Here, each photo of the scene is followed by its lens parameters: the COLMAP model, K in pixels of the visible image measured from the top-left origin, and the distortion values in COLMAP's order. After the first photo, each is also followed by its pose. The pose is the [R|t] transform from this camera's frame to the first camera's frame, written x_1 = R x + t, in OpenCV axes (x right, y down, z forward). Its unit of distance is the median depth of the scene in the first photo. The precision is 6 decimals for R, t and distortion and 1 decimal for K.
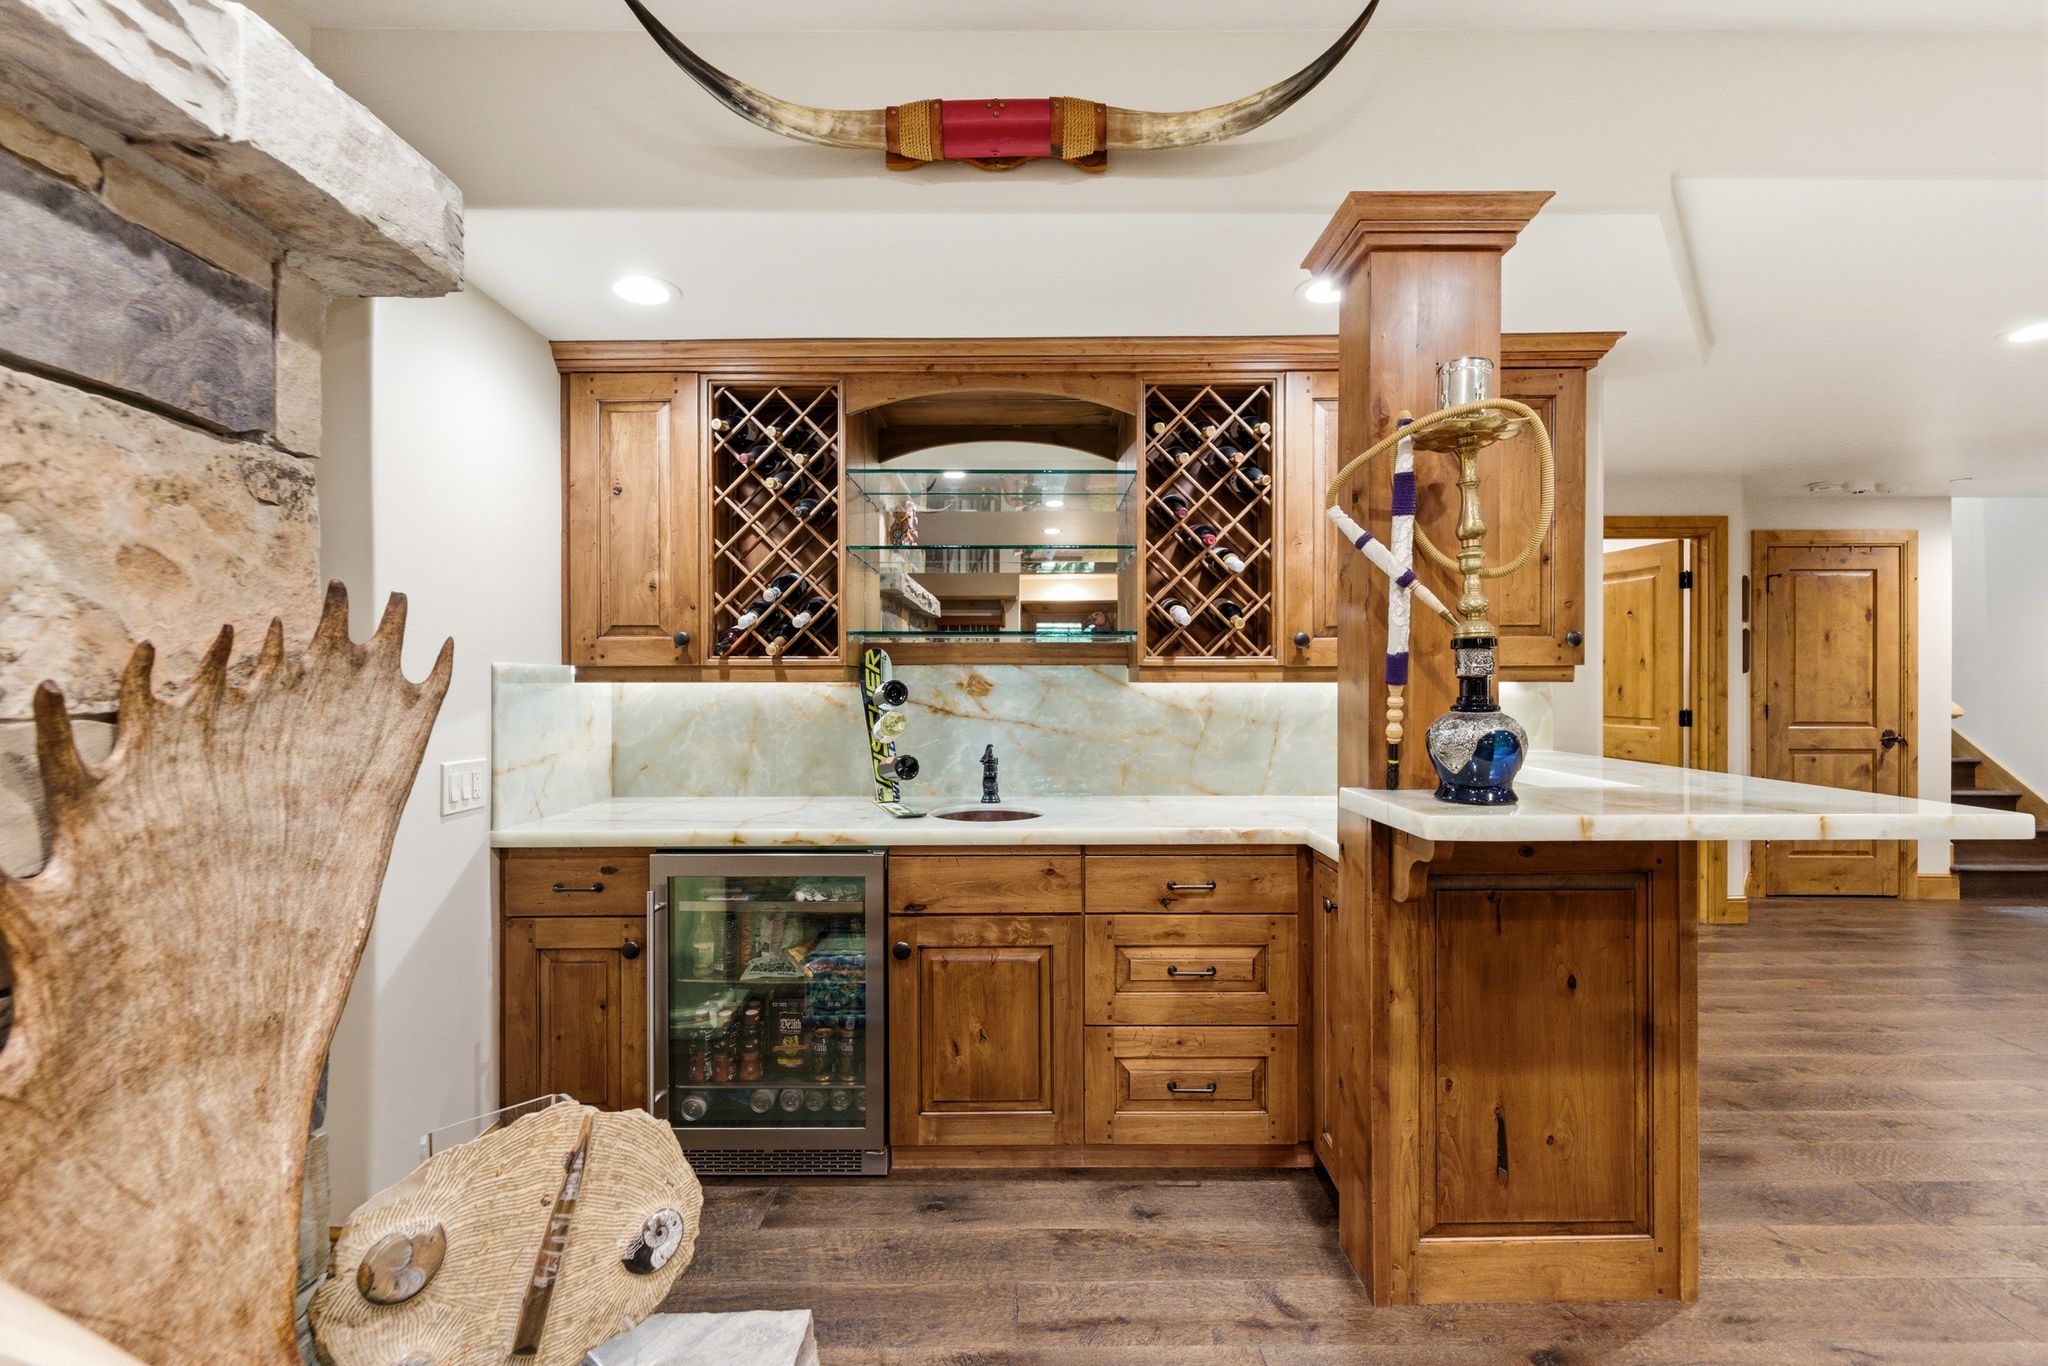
lens RADIAL K [[887.3, 0, 1022.3], [0, 887.3, 677.1], [0, 0, 1]] dist [0.049311, 0.000966]
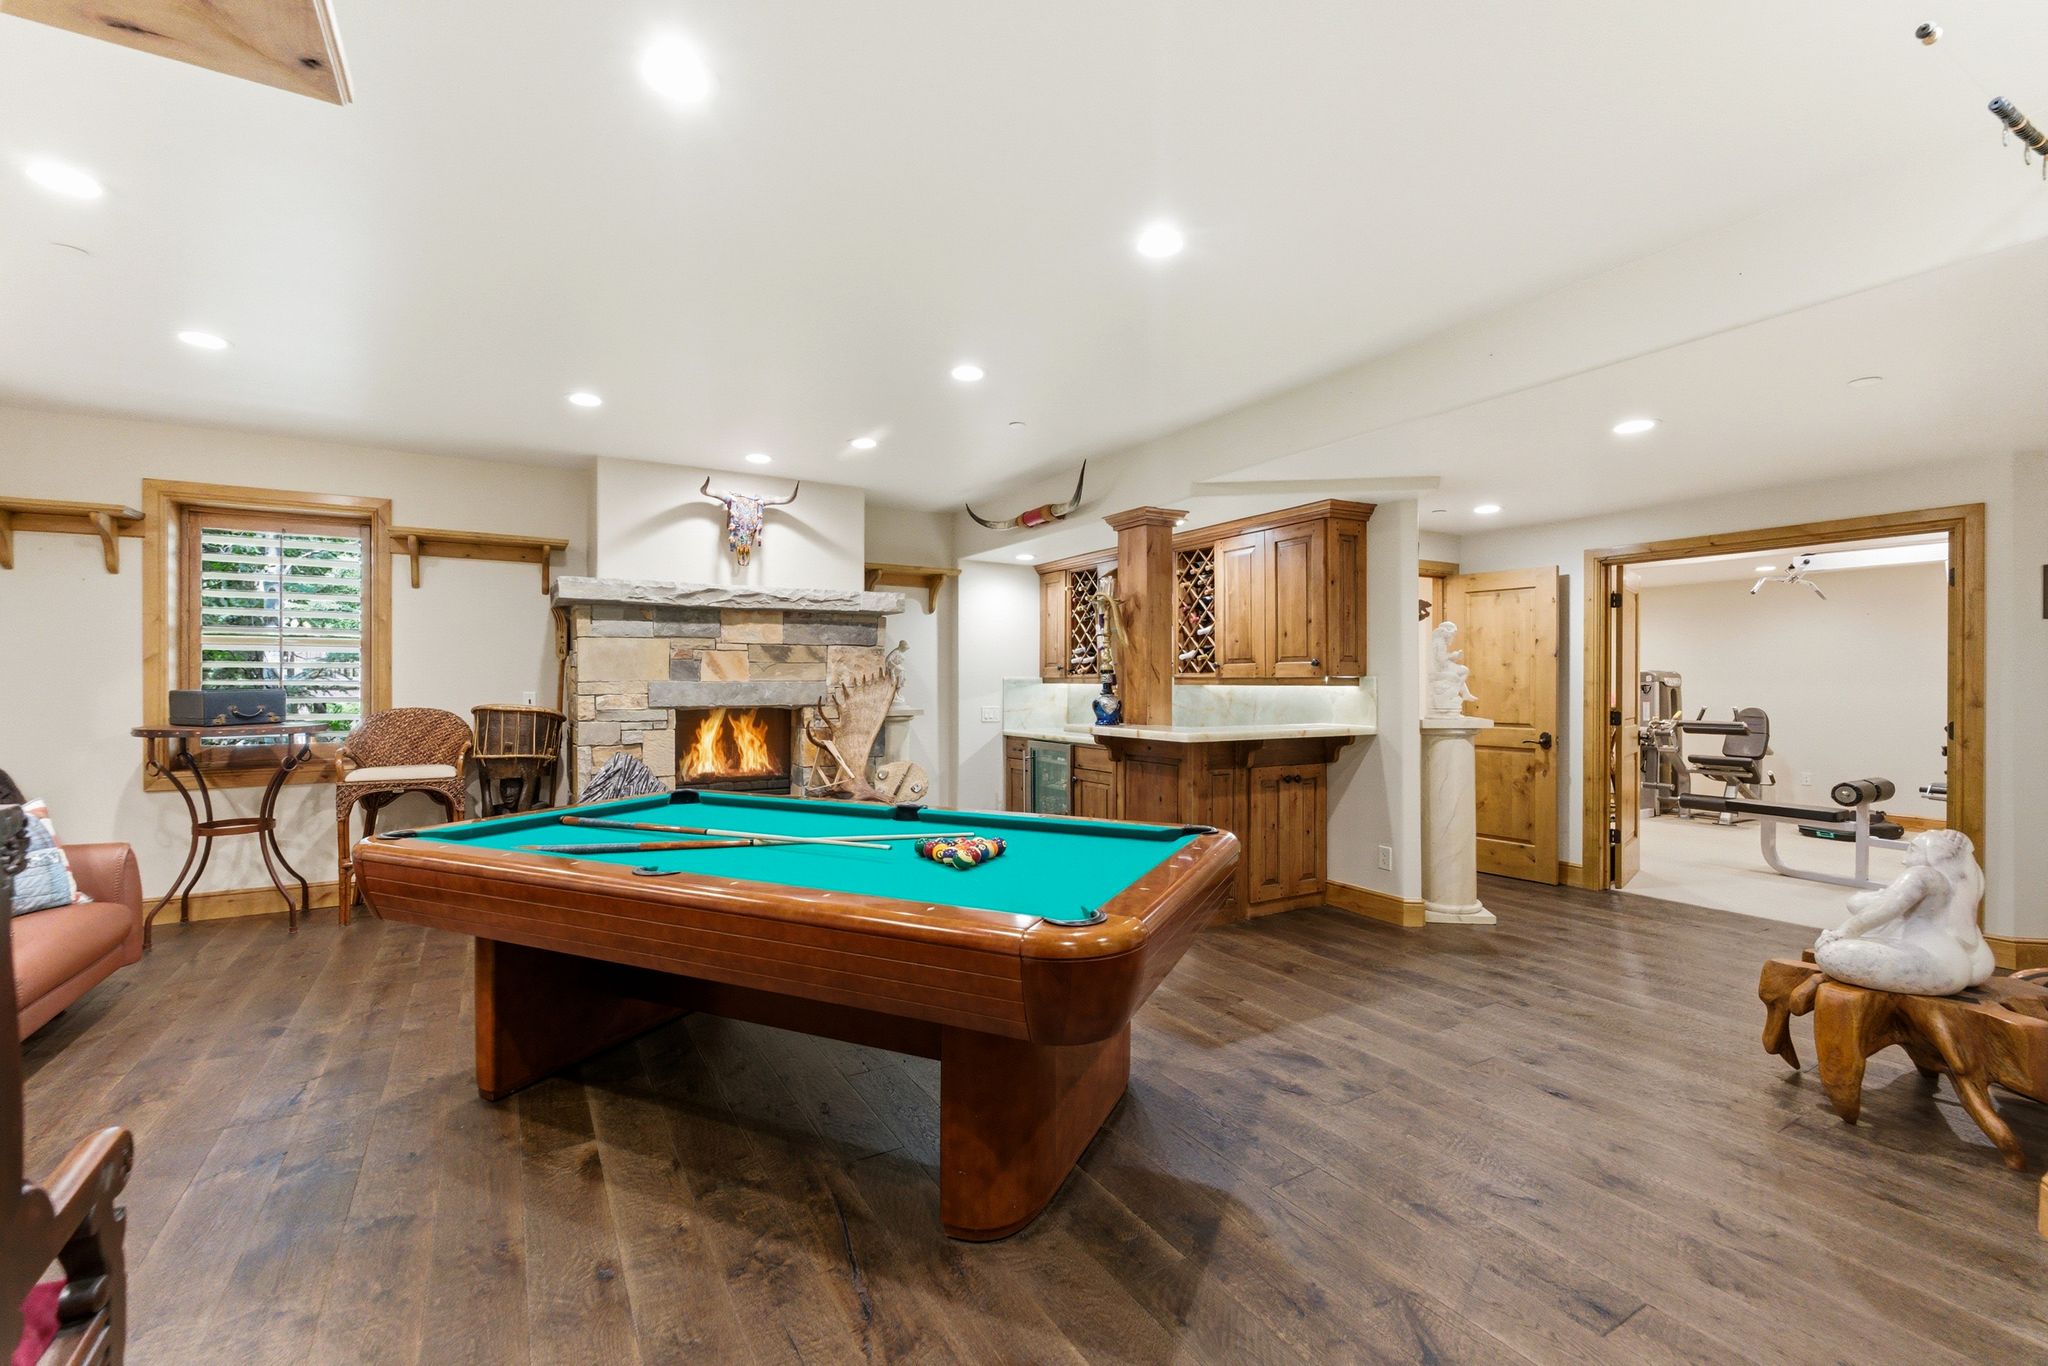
lens RADIAL K [[887.3, 0, 1023.0], [0, 887.3, 683.5], [0, 0, 1]] dist [0.049311, 0.000966]
pose [[0.509247, 0.003401, -0.860614, 2.132621], [-0.001112, 0.999994, 0.003294, -0.004914], [0.860620, -0.000721, 0.509247, -0.541406]]
